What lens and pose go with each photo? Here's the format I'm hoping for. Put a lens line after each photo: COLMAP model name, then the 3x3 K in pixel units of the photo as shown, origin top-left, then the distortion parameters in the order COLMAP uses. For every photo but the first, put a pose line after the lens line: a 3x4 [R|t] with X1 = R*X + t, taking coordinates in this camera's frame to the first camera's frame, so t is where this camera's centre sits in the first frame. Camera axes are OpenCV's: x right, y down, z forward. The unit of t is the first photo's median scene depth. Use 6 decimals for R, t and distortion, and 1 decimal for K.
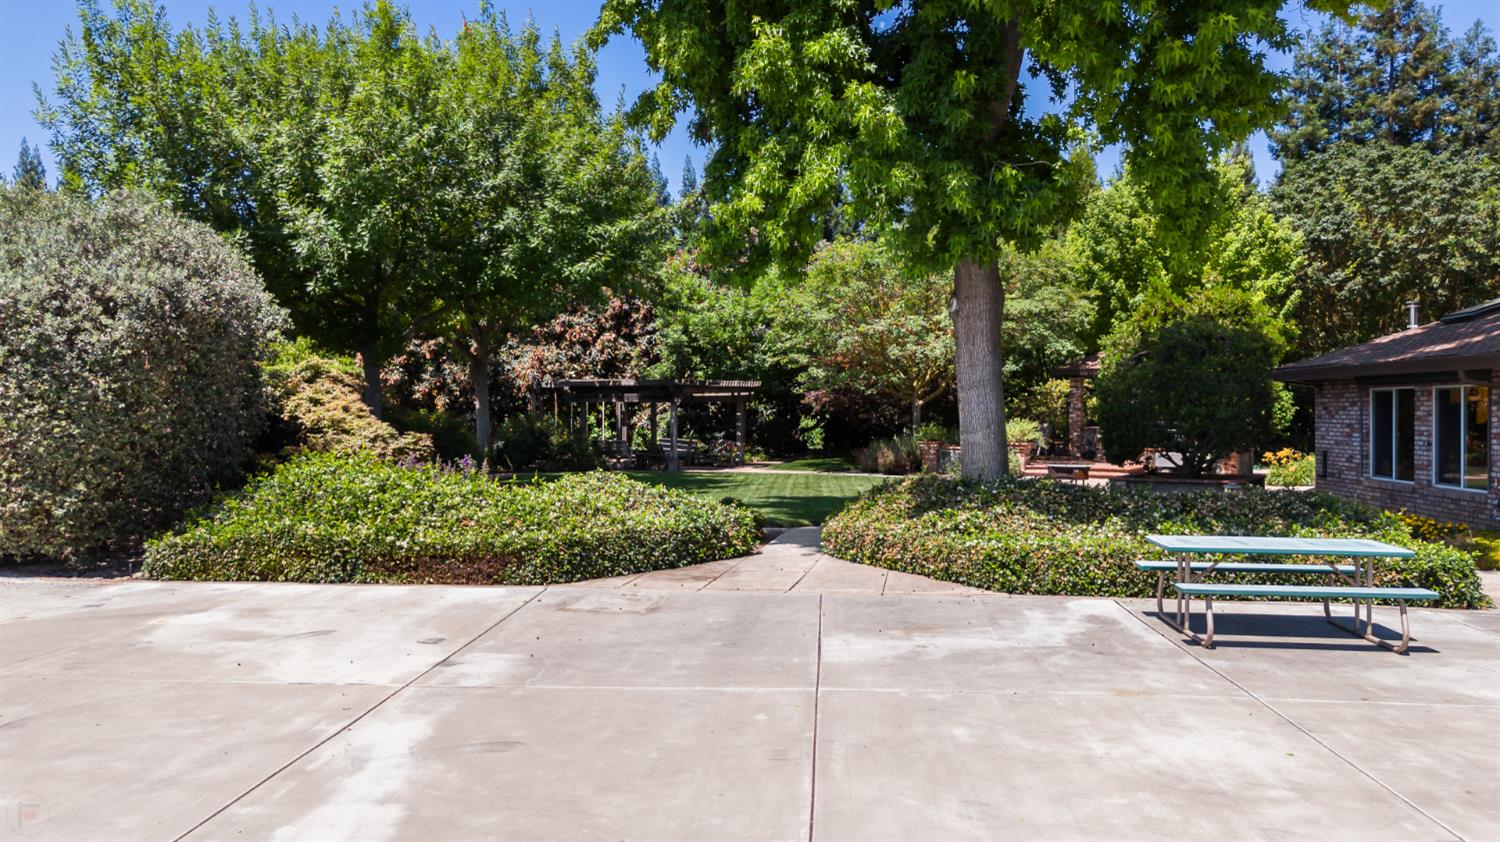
lens RADIAL K [[1102.8, 0, 750.0], [0, 1102.8, 421.0], [0, 0, 1]] dist [0.083219, -0.084231]
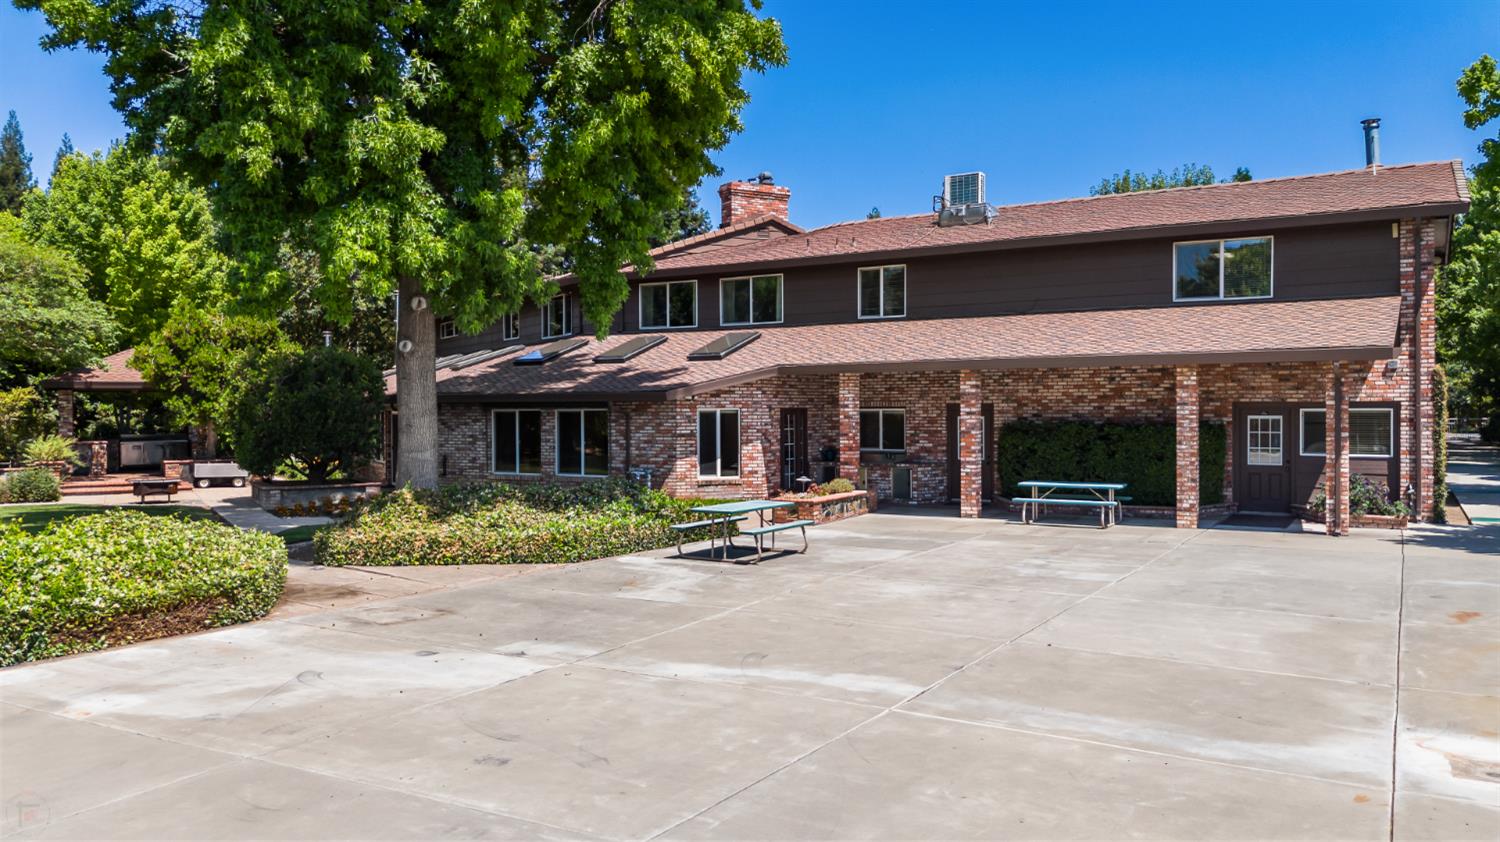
lens RADIAL K [[1101.4, 0, 750.0], [0, 1101.4, 421.0], [0, 0, 1]] dist [0.059130, -0.044197]
pose [[0.436971, -0.012267, 0.899392, -0.340474], [0.013545, 0.999883, 0.007056, -0.012453], [-0.899374, 0.009099, 0.437086, 0.060724]]
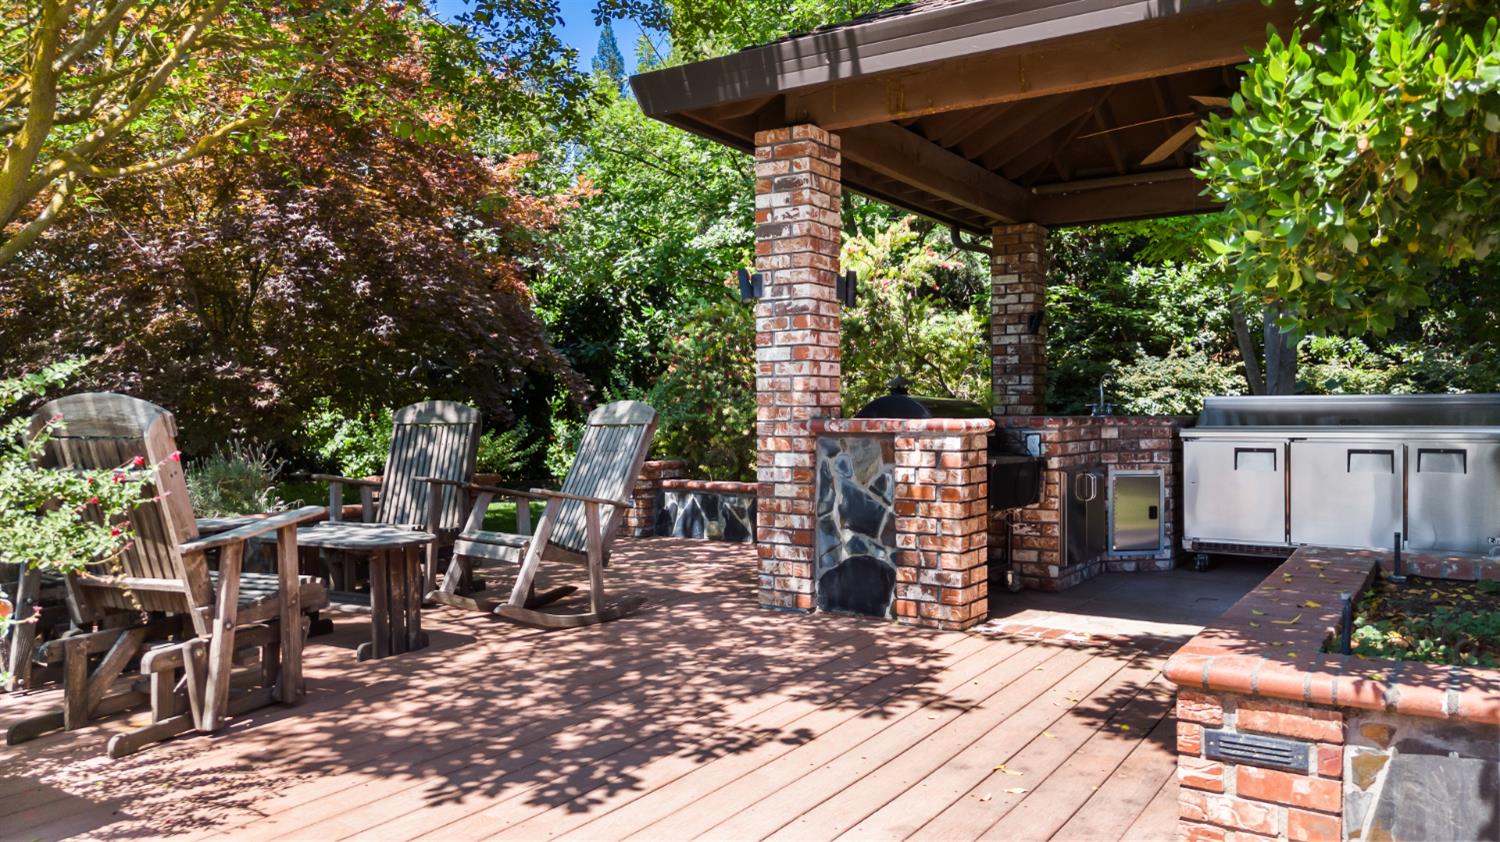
lens RADIAL K [[1102.8, 0, 750.0], [0, 1102.8, 421.0], [0, 0, 1]] dist [0.083219, -0.084231]
pose [[0.999851, -0.005069, 0.016522, 0.310272], [0.005062, 0.999987, 0.000480, 0.006008], [-0.016524, -0.000396, 0.999863, 0.904871]]
